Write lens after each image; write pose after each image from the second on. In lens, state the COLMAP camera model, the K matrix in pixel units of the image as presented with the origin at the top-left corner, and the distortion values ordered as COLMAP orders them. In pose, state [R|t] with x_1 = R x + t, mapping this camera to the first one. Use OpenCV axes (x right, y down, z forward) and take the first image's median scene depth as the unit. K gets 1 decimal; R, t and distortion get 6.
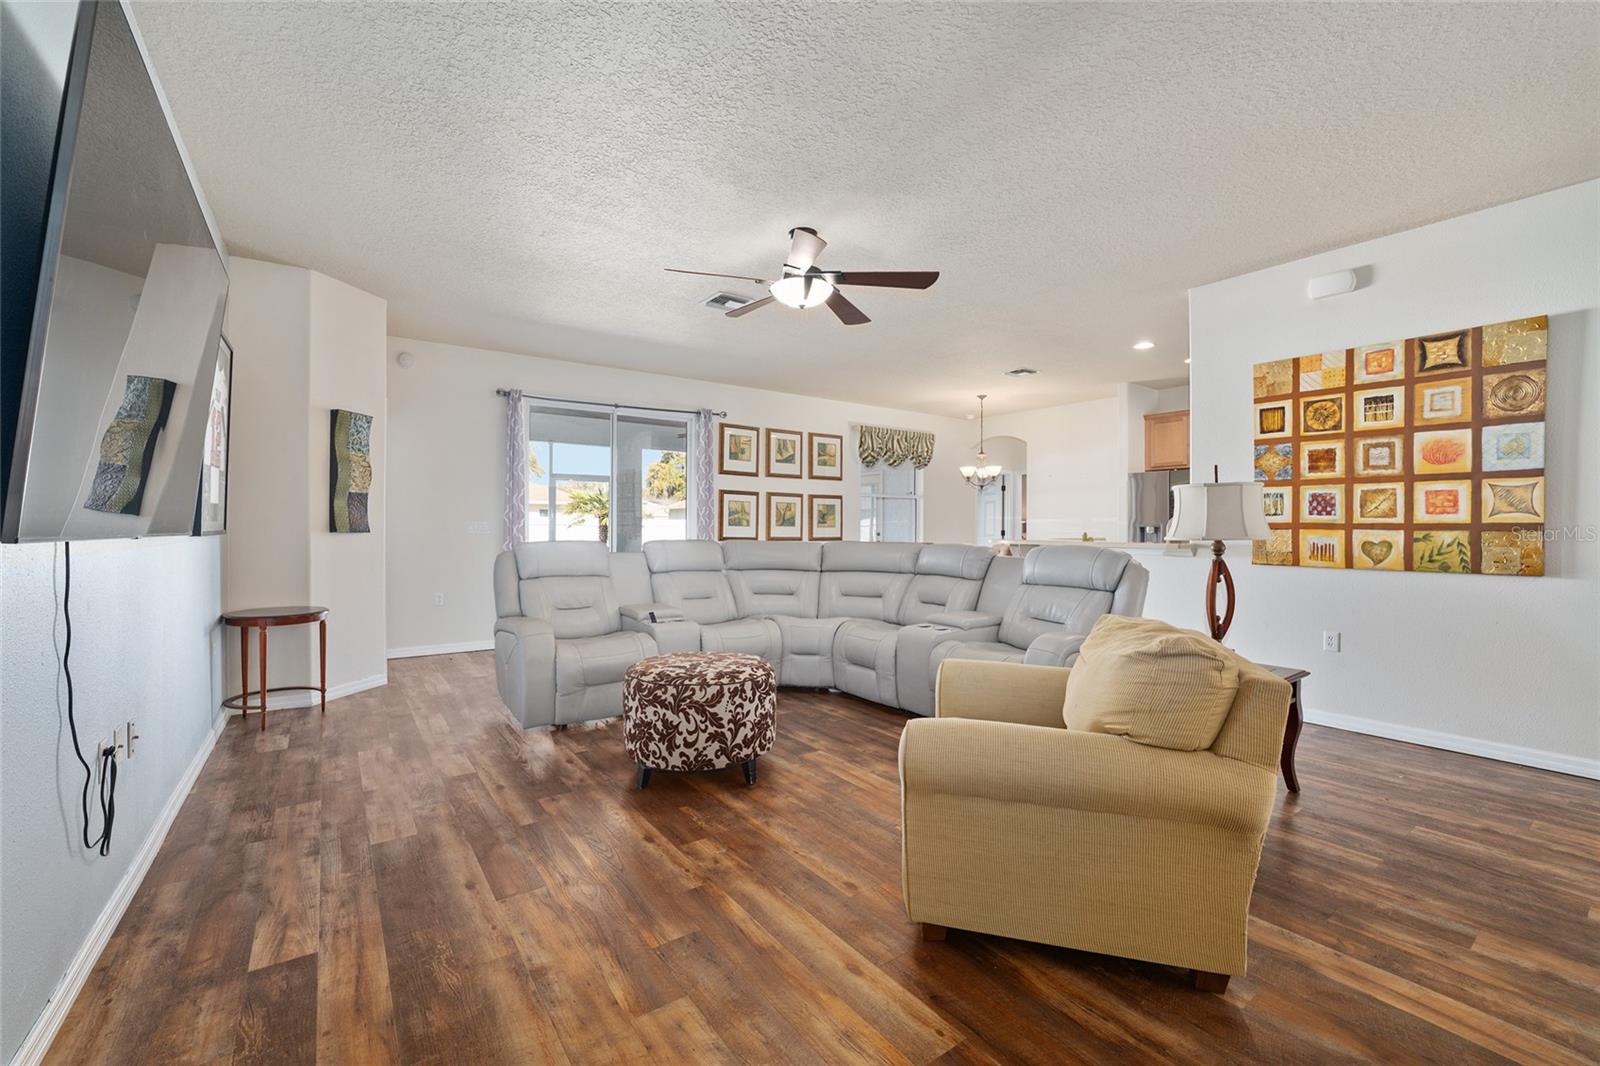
lens RADIAL K [[657.4, 0, 801.5], [0, 657.4, 537.5], [0, 0, 1]] dist [-0.034895, 0.008893]
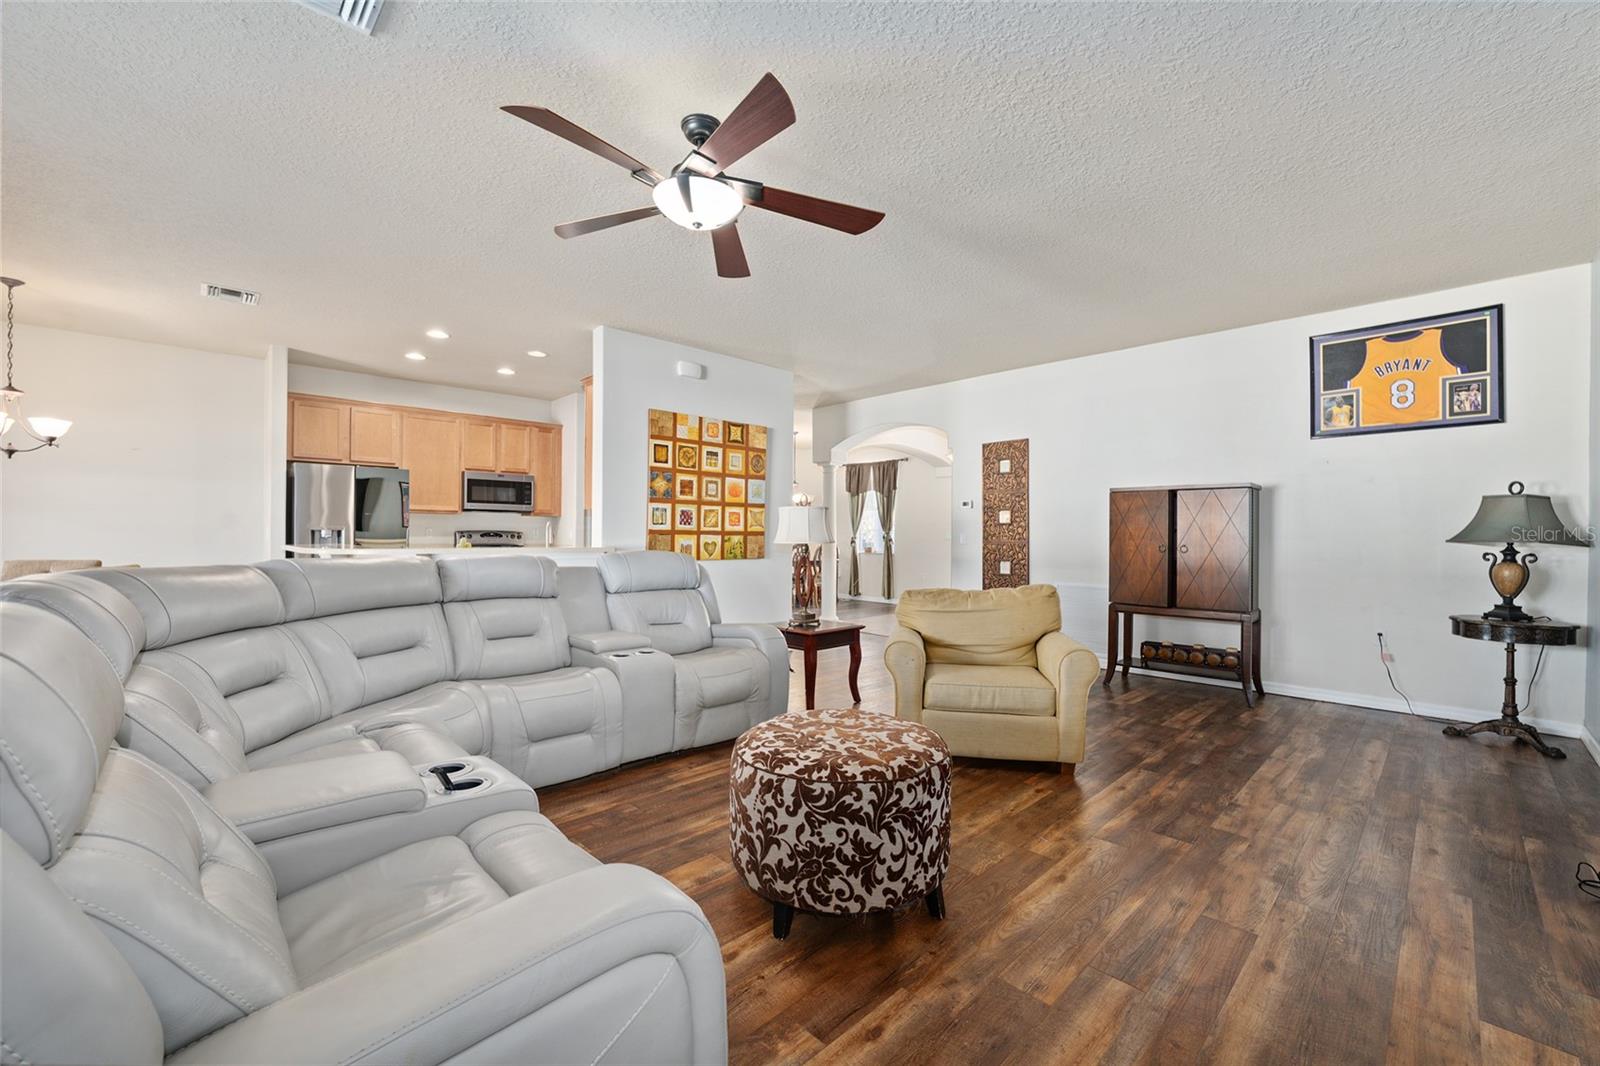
lens RADIAL K [[645.9, 0, 804.1], [0, 645.9, 535.5], [0, 0, 1]] dist [-0.033228, 0.008958]
pose [[-0.141709, -0.006633, 0.989886, -0.720931], [0.007615, 0.999941, 0.007791, -0.021176], [-0.989879, 0.008642, -0.141650, 0.998014]]
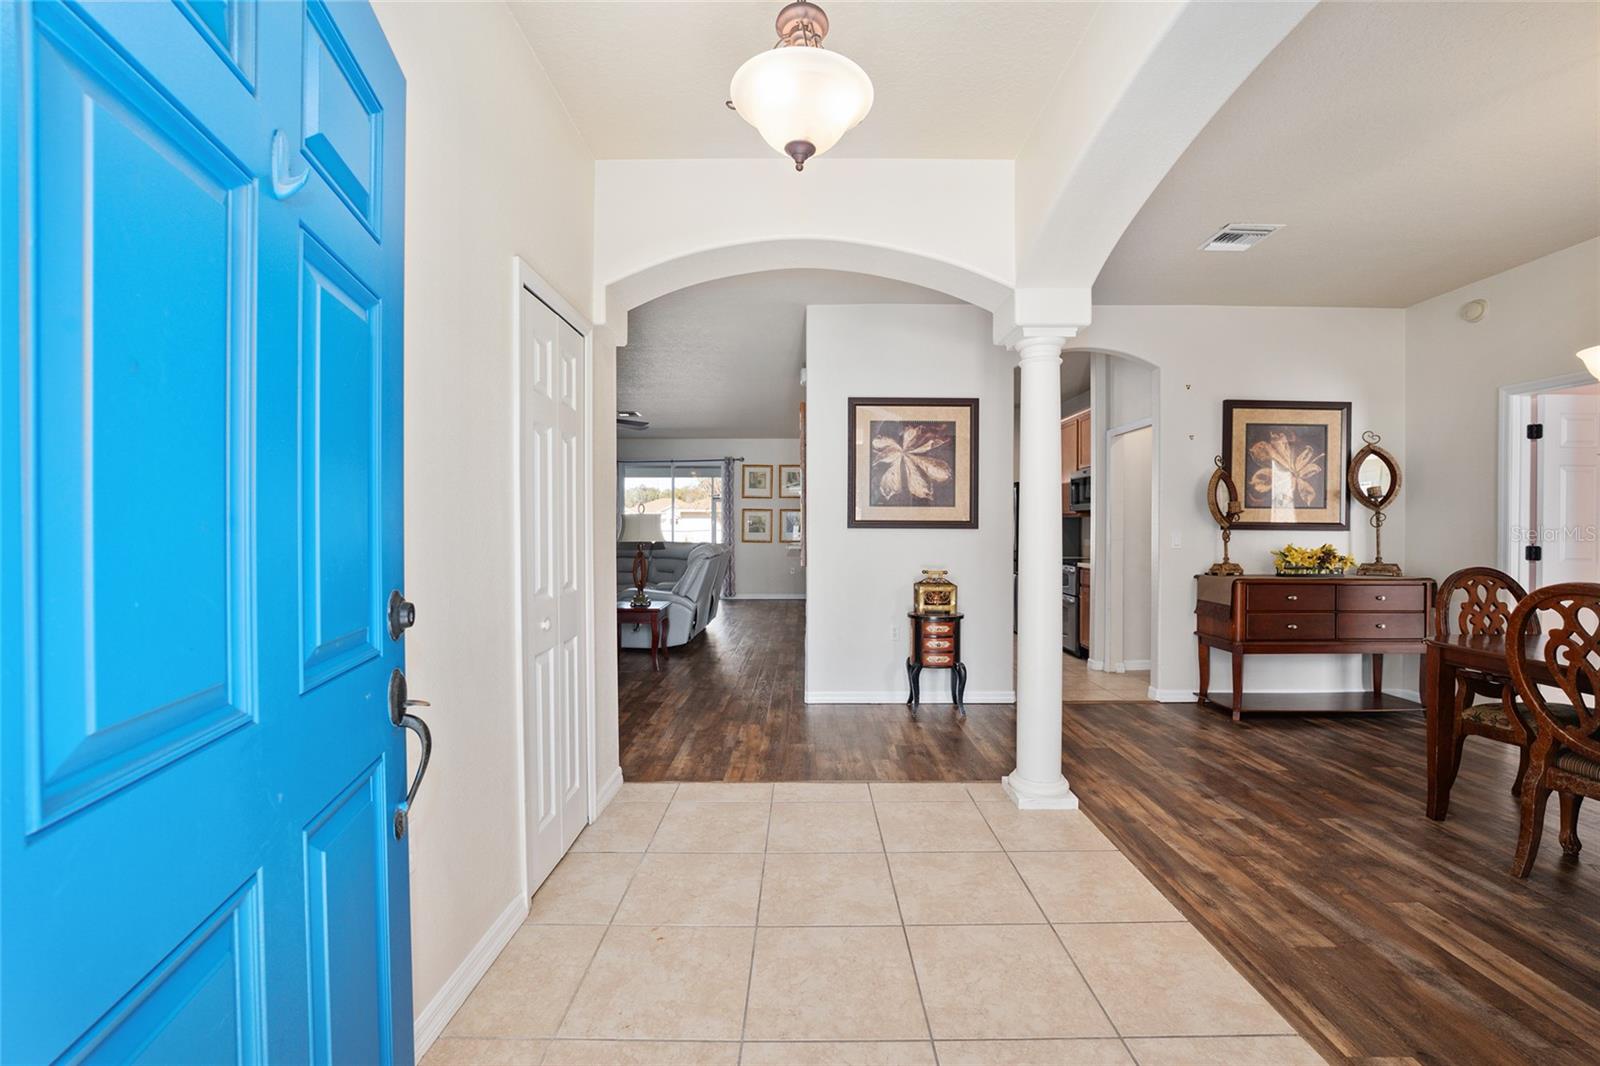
lens RADIAL K [[645.9, 0, 804.1], [0, 645.9, 535.5], [0, 0, 1]] dist [-0.033228, 0.008958]
pose [[0.807637, 0.002424, -0.589675, 1.822511], [-0.007181, 0.999958, -0.005725, -0.006586], [0.589636, 0.008858, 0.807620, -0.252861]]
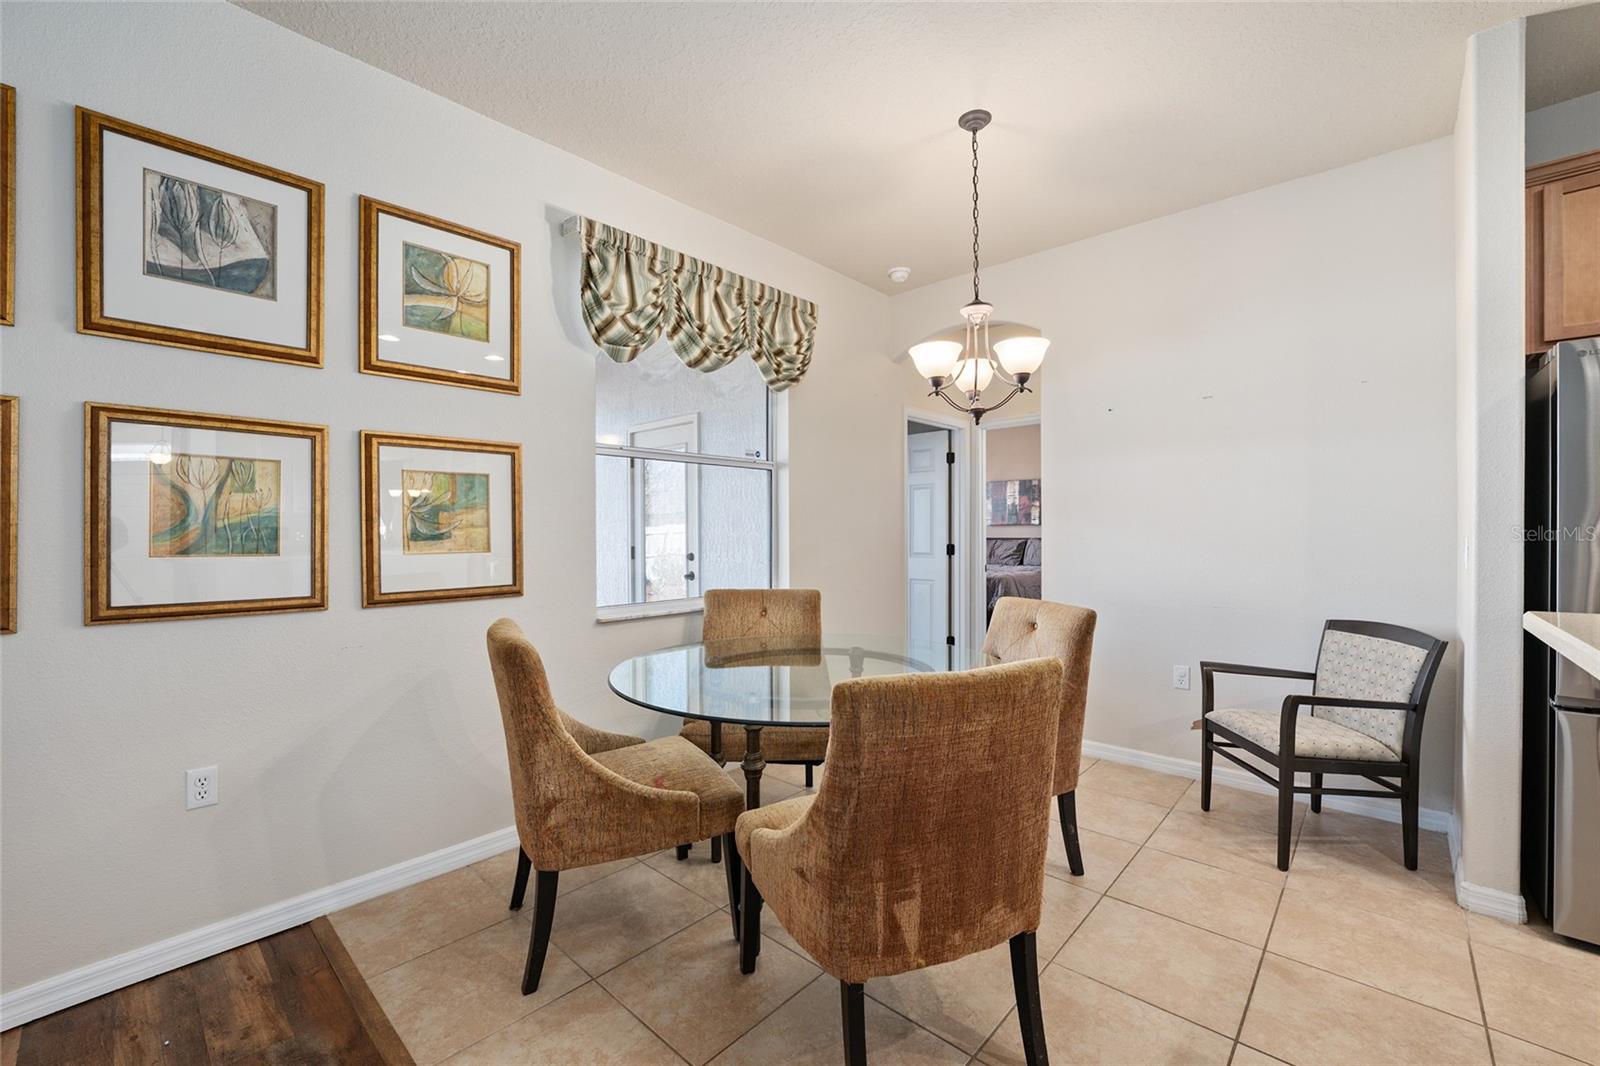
lens RADIAL K [[650.9, 0, 800.0], [0, 650.9, 533.0], [0, 0, 1]] dist [-0.034402, 0.008649]
pose [[0.980004, -0.010872, 0.198682, 0.304179], [0.013803, 0.999815, -0.013375, -0.043403], [-0.198500, 0.015850, 0.979973, 1.646650]]
